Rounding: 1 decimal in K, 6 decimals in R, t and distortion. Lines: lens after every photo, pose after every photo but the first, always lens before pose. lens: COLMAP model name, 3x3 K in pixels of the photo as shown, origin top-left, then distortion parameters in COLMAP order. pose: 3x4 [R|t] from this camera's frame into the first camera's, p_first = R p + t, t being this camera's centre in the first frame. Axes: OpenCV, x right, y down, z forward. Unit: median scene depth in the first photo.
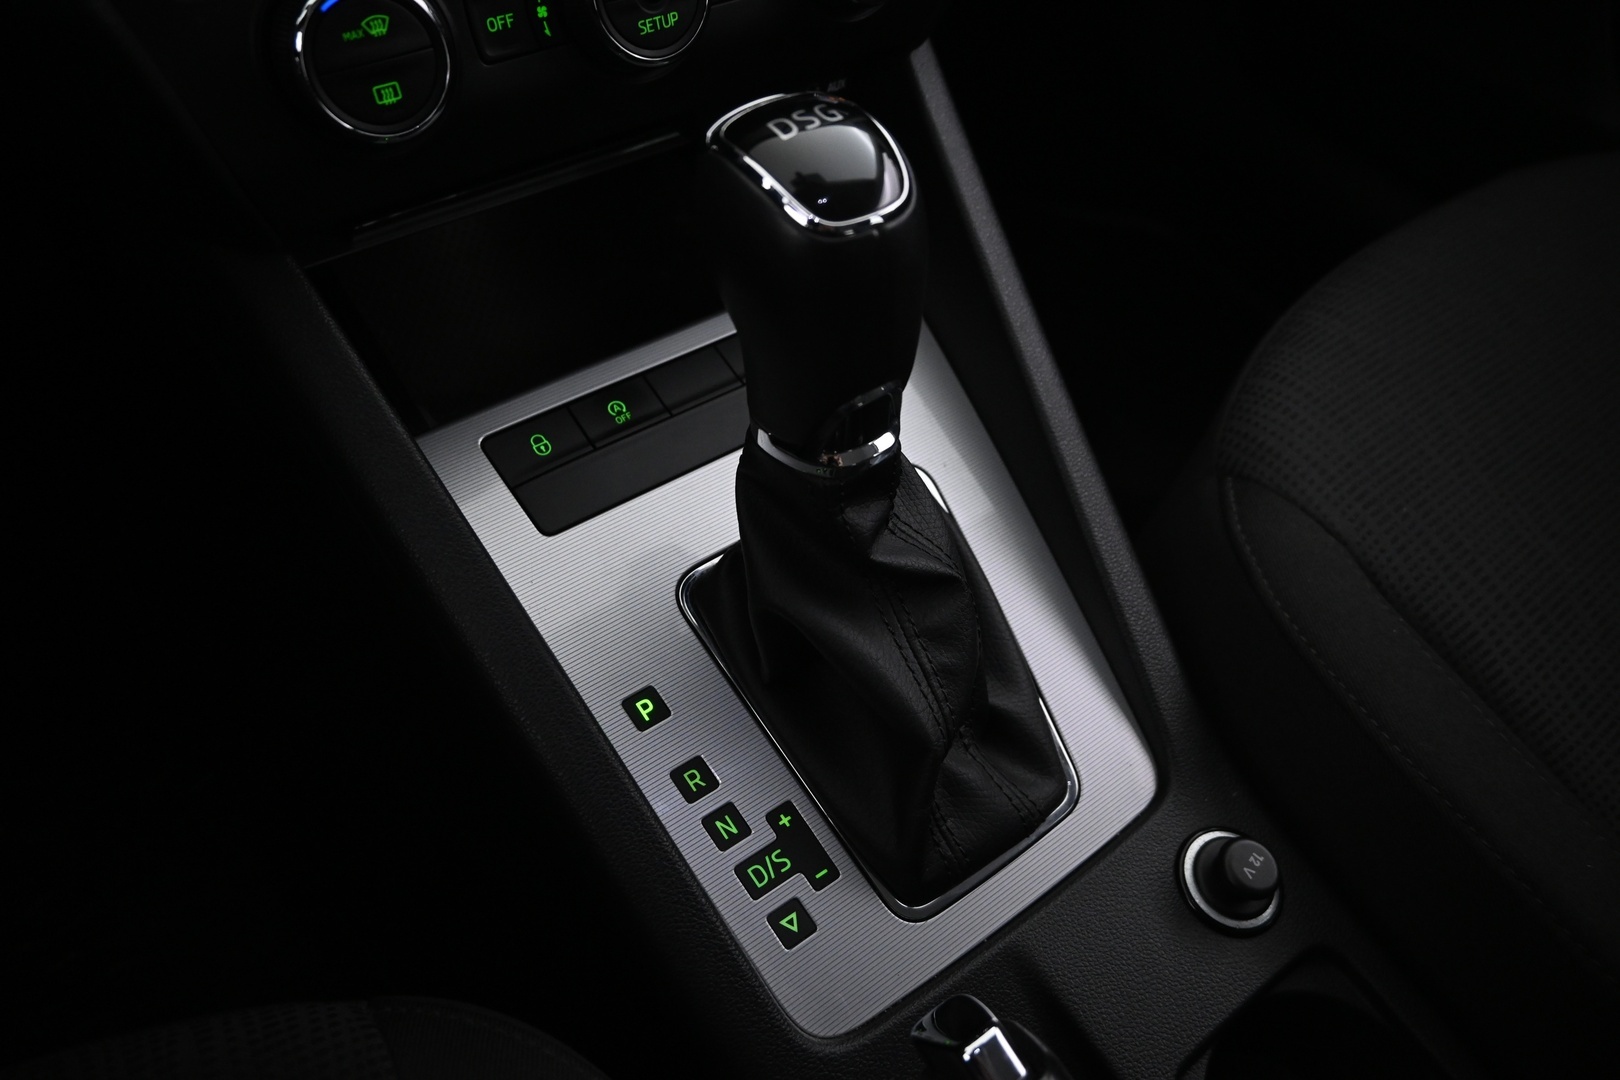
lens RADIAL K [[1183.1, 0, 810.0], [0, 1183.1, 540.0], [0, 0, 1]] dist [-0.000324, 0.000262]
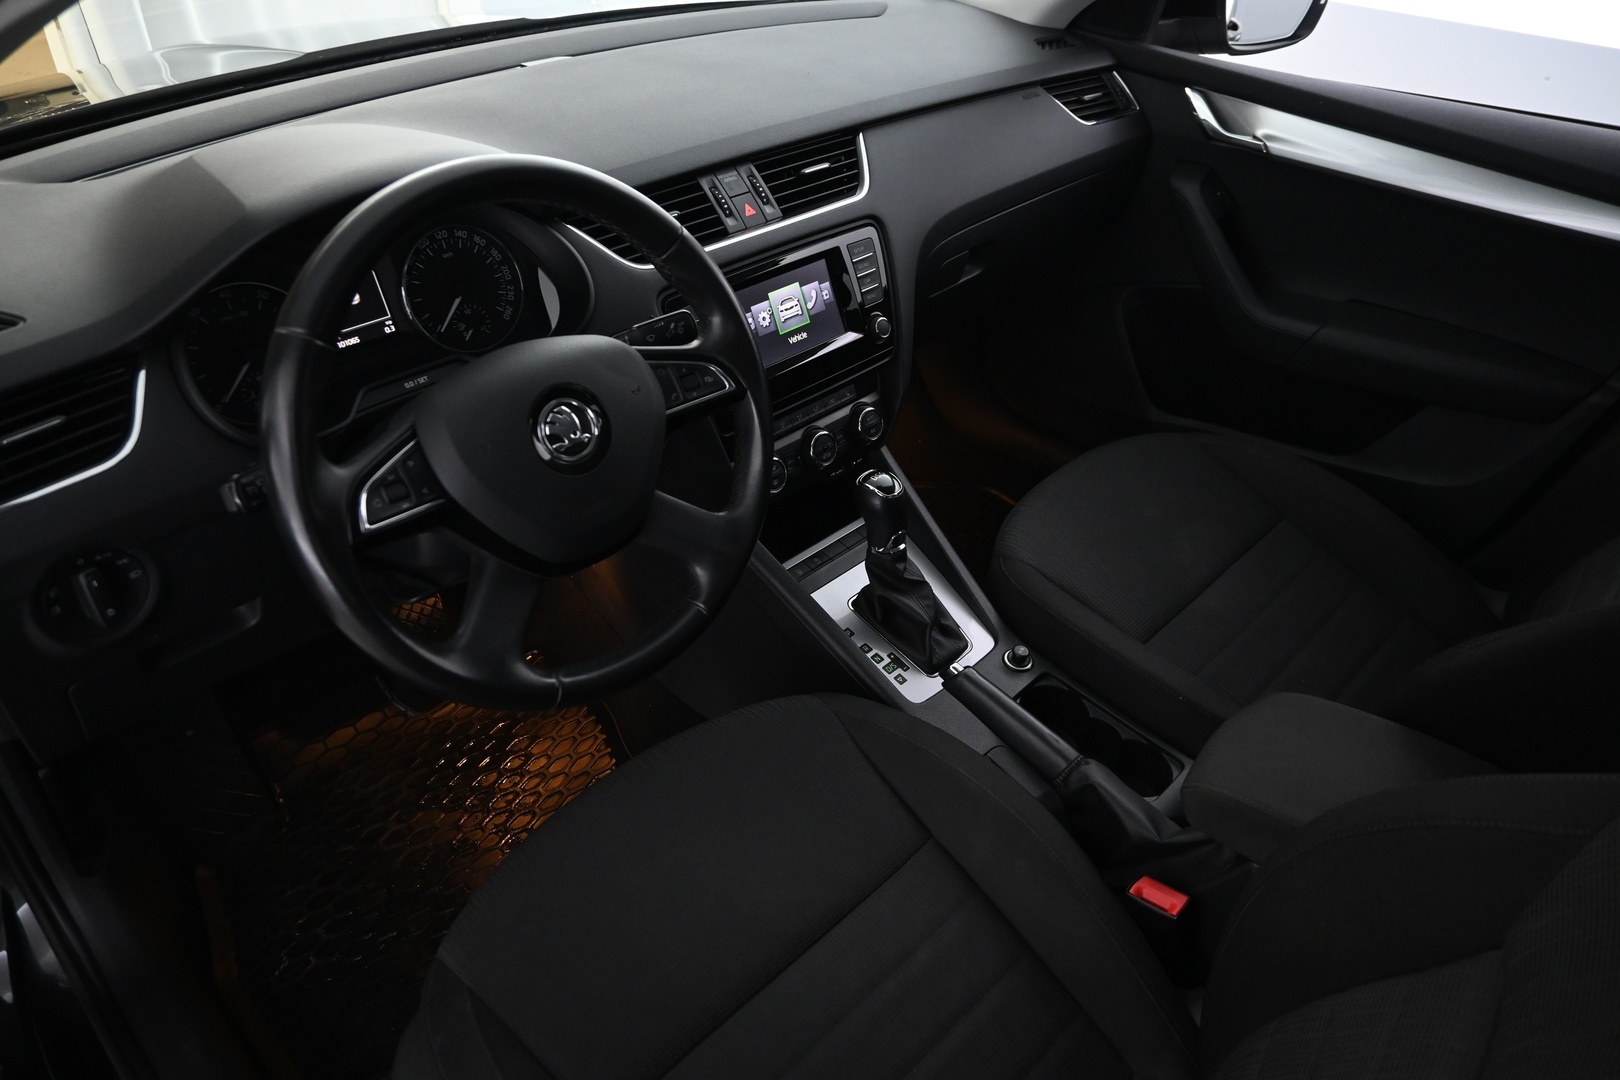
lens RADIAL K [[1183.1, 0, 810.0], [0, 1183.1, 540.0], [0, 0, 1]] dist [-0.000324, 0.000262]
pose [[0.983904, -0.151351, 0.094999, -0.784478], [0.169011, 0.960820, -0.219683, 0.910257], [-0.058028, 0.232203, 0.970935, -3.622134]]
